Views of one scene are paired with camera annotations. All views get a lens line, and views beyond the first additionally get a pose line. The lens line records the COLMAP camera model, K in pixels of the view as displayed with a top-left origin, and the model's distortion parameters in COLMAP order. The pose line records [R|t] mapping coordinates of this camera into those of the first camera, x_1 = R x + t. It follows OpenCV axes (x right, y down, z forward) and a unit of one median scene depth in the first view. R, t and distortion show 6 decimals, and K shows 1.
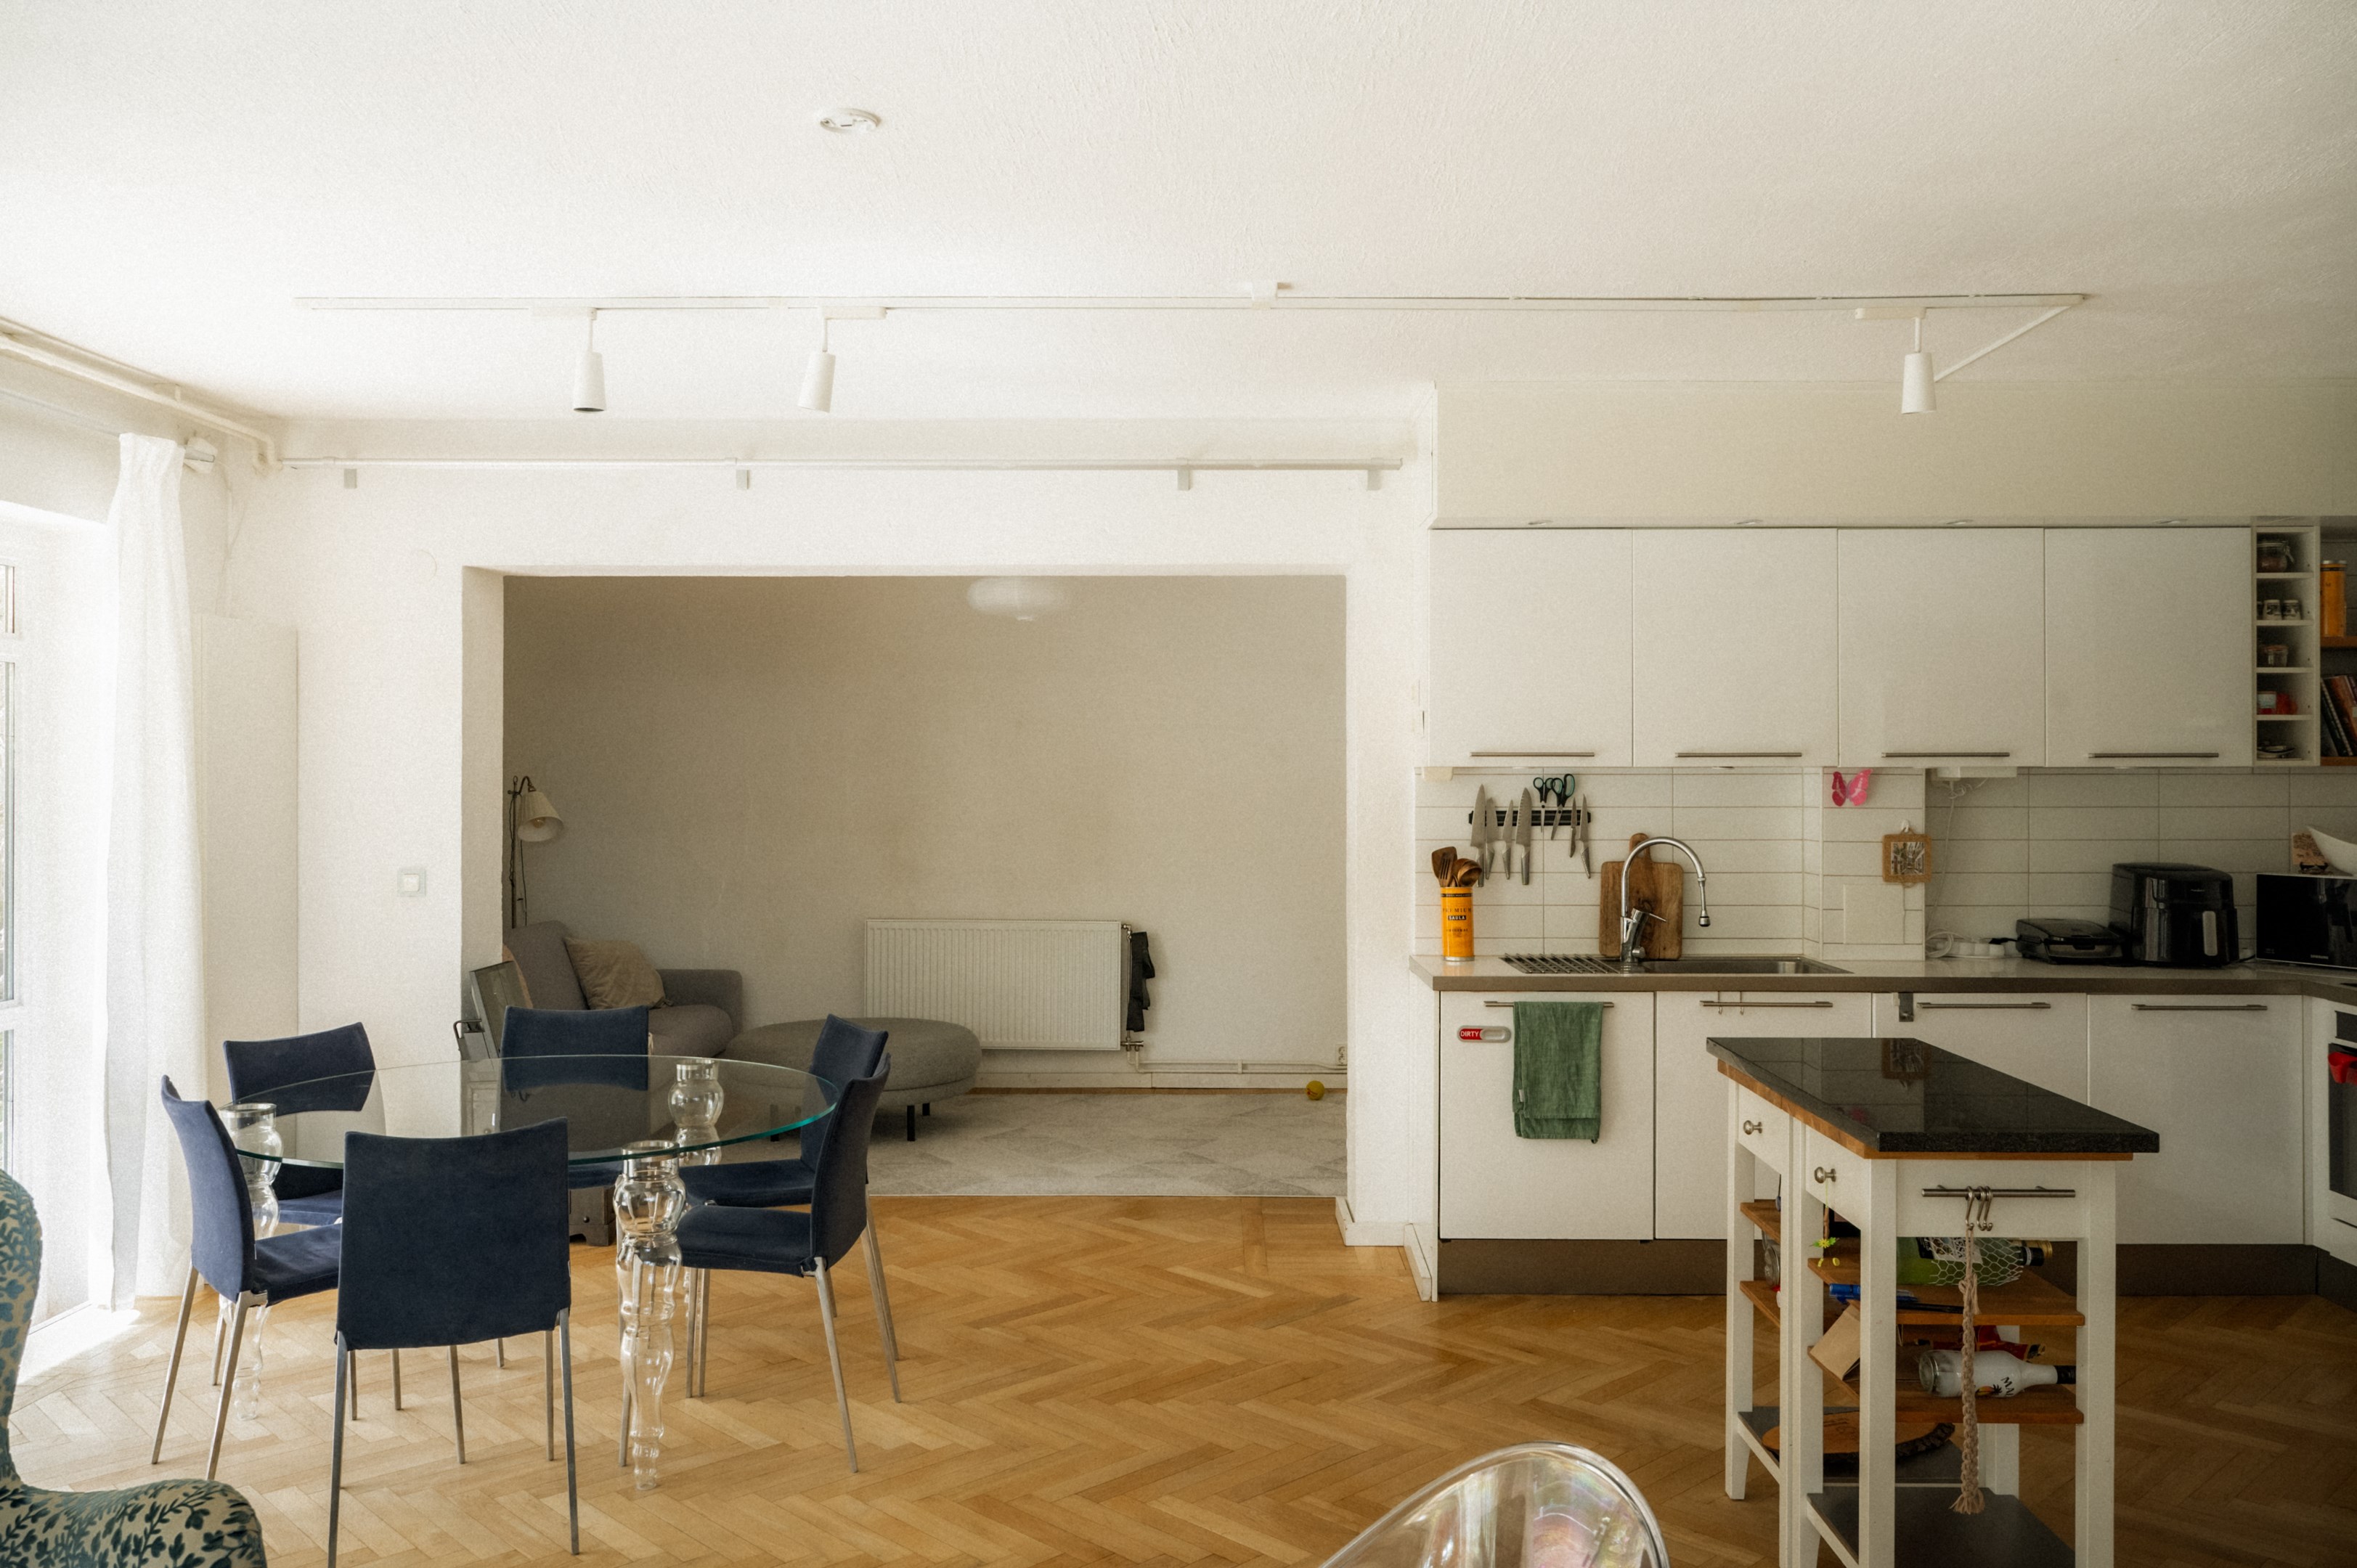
lens RADIAL K [[1811.9, 0, 1179.2], [0, 1811.9, 781.3], [0, 0, 1]] dist [-0.014101, -0.004809]
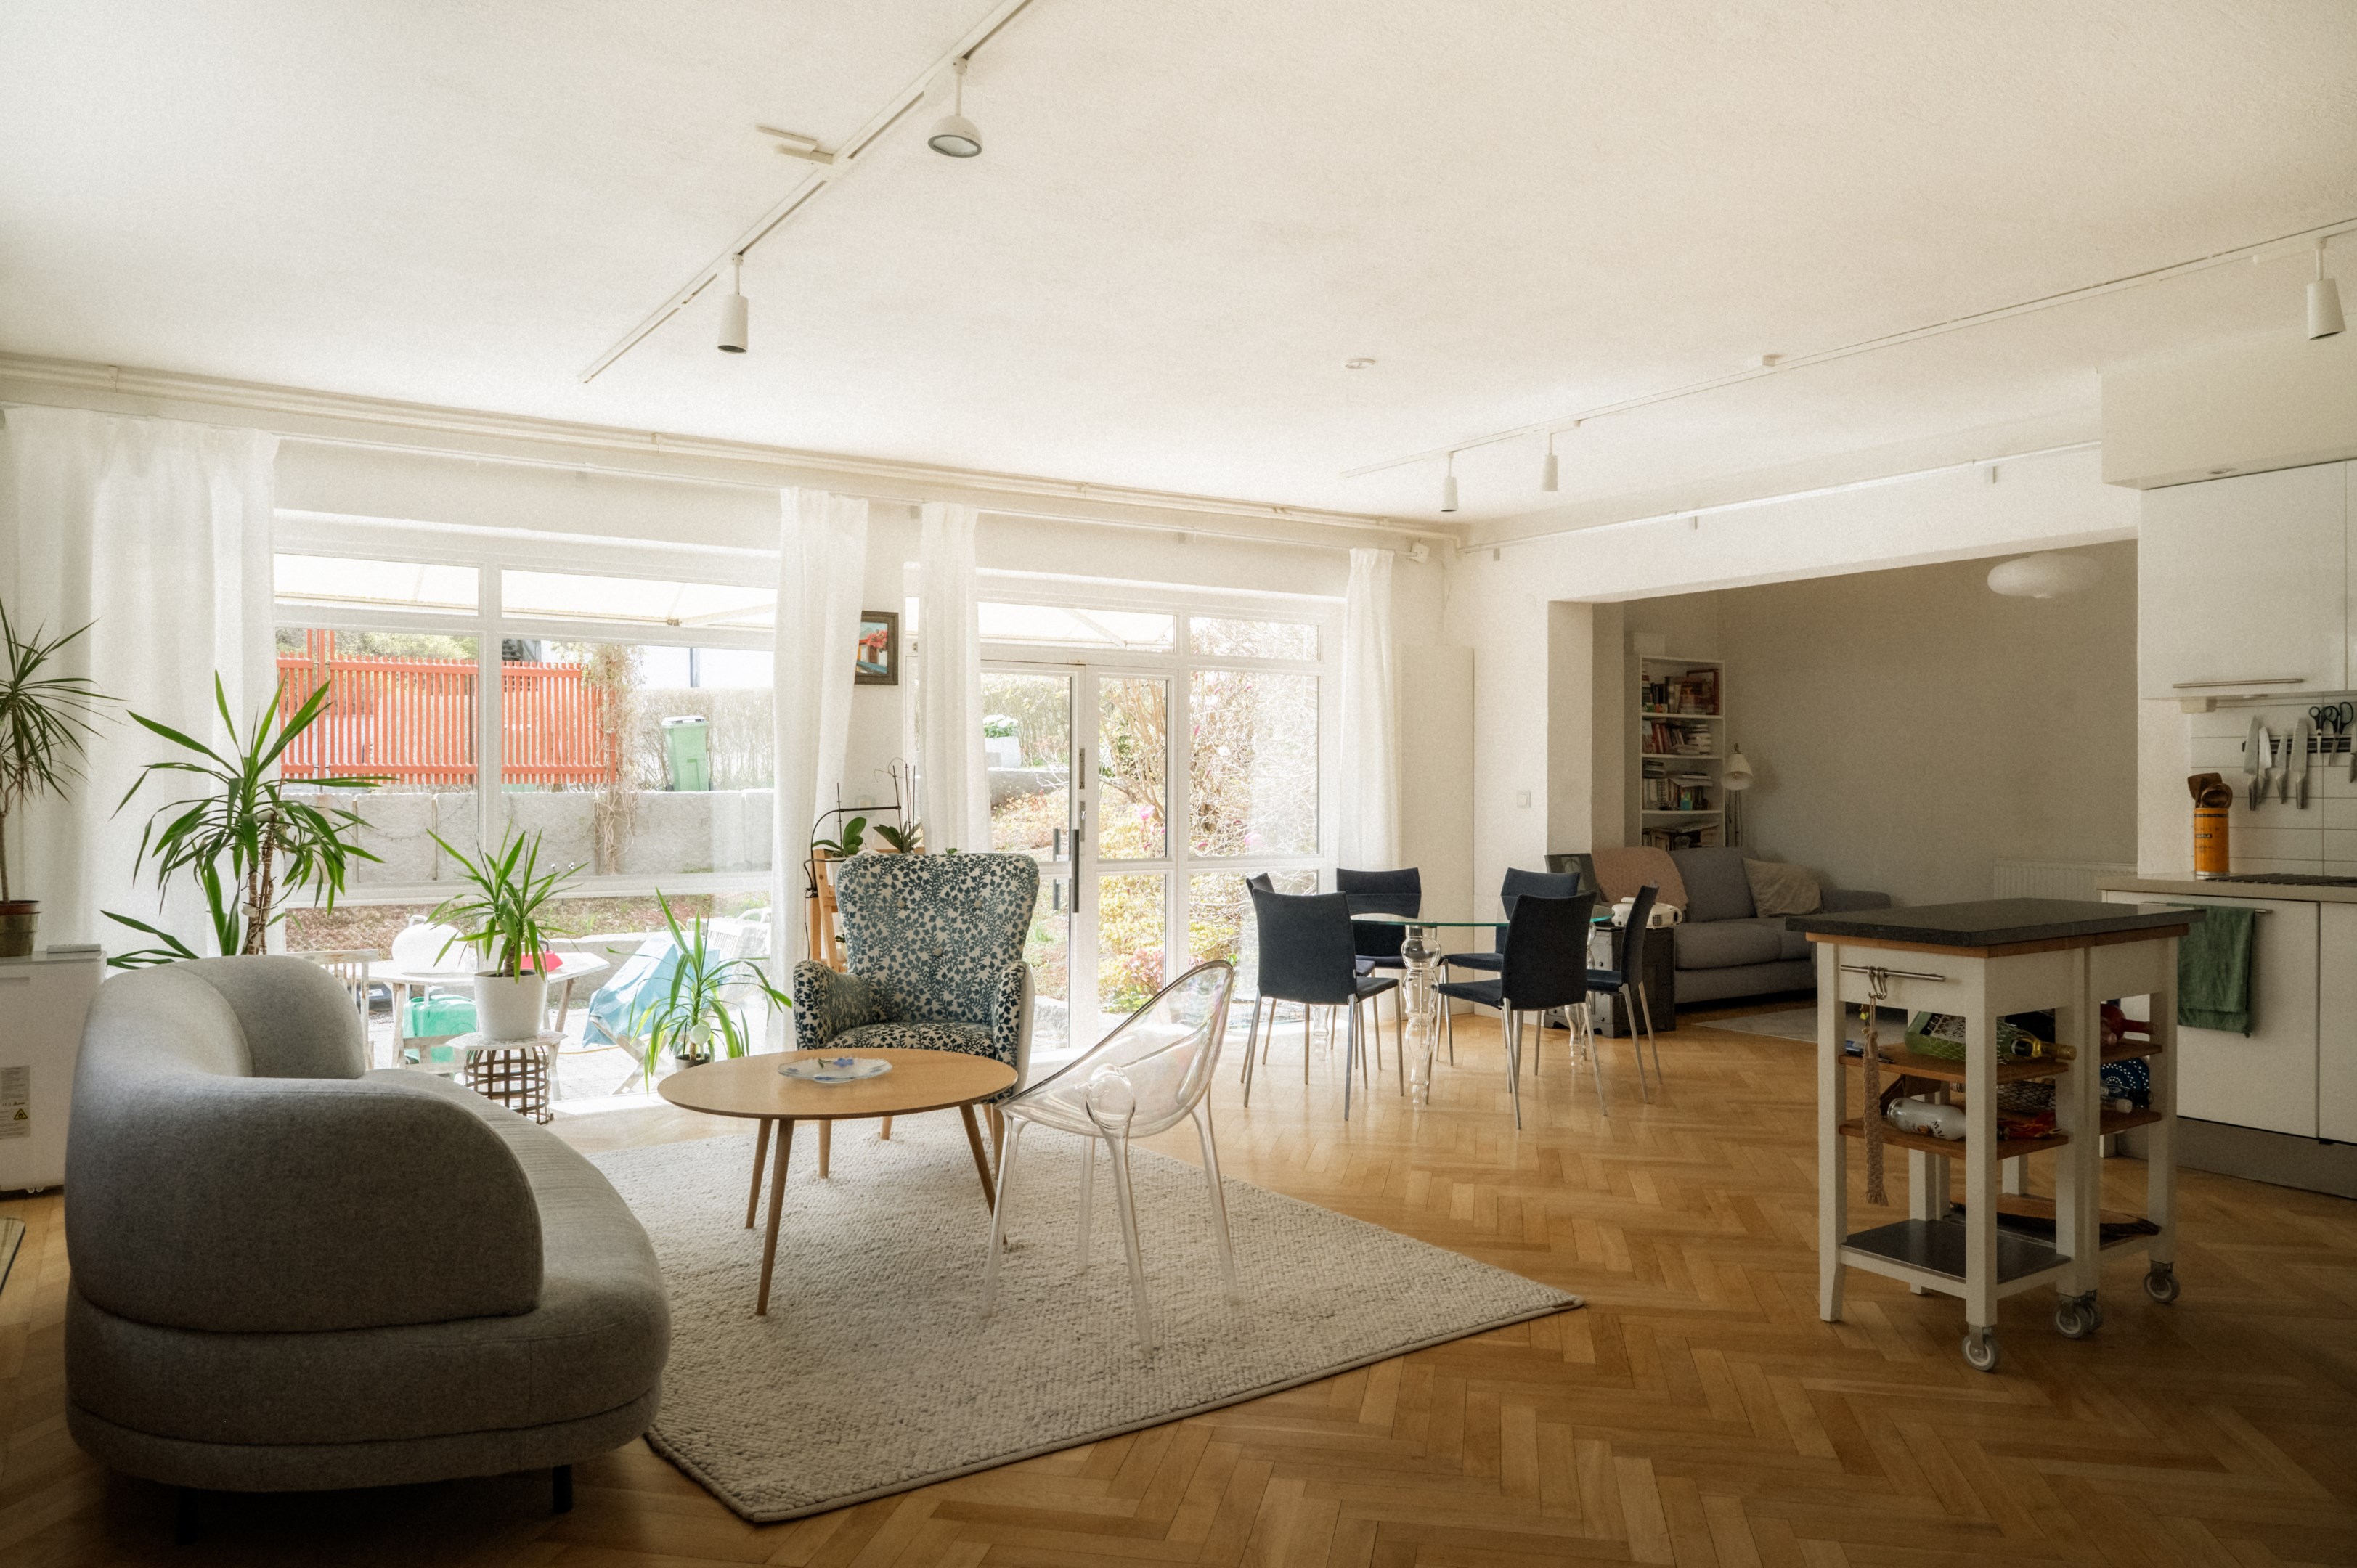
lens RADIAL K [[1623.0, 0, 1178.0], [0, 1623.0, 783.7], [0, 0, 1]] dist [-0.000905, -0.002914]
pose [[0.563718, -0.000500, -0.825967, 0.615197], [-0.002696, 0.999993, -0.002445, 0.047240], [0.825963, 0.003605, 0.563713, -0.074648]]
